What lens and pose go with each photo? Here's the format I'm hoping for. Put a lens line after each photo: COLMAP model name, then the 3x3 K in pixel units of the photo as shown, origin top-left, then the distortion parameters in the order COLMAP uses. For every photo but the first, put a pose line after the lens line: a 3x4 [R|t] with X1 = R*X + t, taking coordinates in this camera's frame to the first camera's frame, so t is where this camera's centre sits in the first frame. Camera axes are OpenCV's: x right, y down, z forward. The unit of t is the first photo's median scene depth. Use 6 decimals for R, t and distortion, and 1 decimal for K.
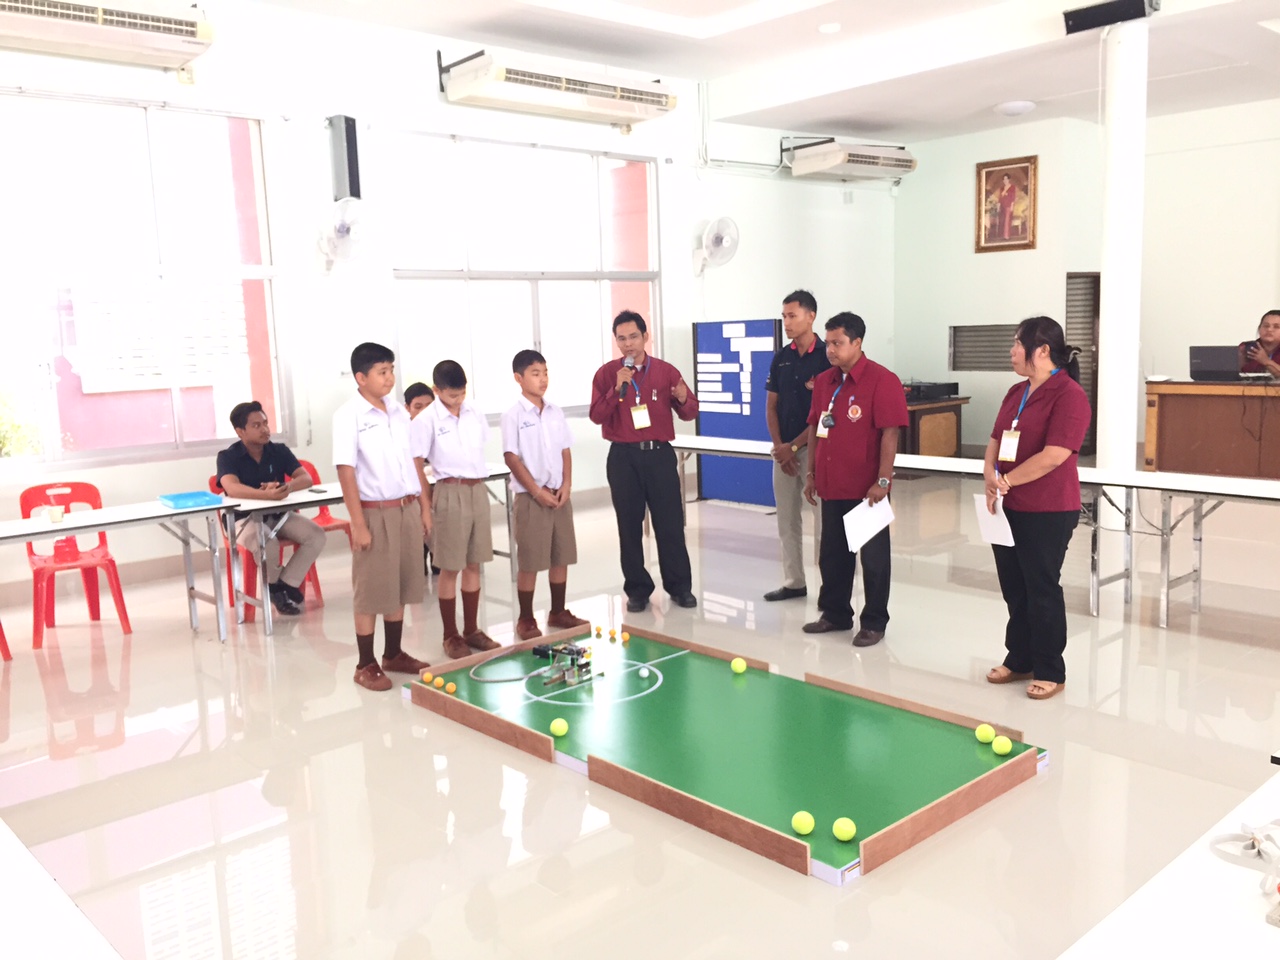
lens RADIAL K [[1103.3, 0, 640.0], [0, 1103.3, 480.0], [0, 0, 1]] dist [0.002724, -0.004681]
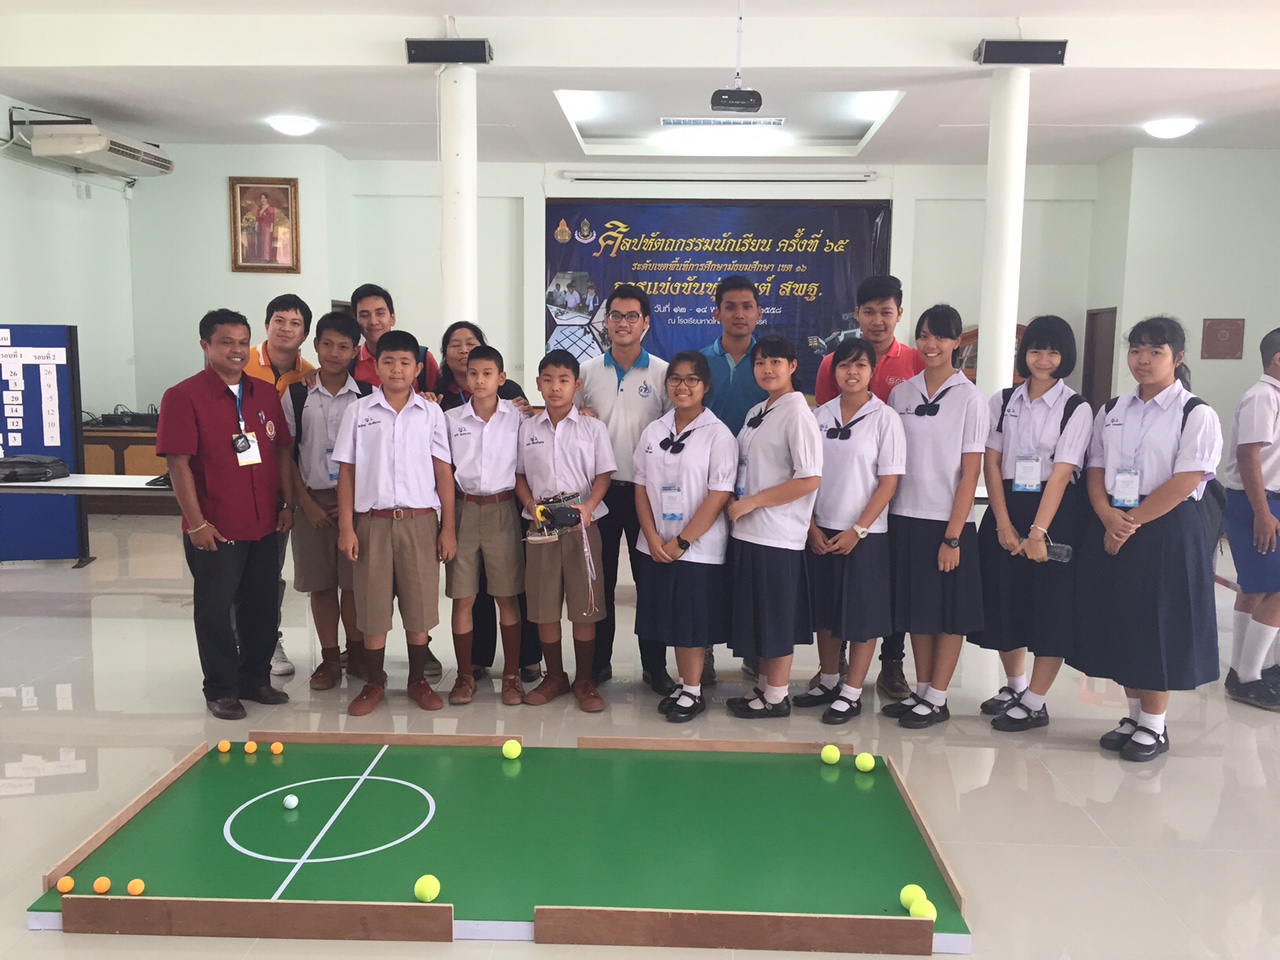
lens RADIAL K [[1054.2, 0, 639.8], [0, 1054.2, 519.0], [0, 0, 1]] dist [0.000378, -0.015623]
pose [[0.685989, -0.069967, 0.724240, -0.134924], [0.059132, 0.997434, 0.040350, -0.009202], [-0.725205, 0.015147, 0.688366, 0.129989]]
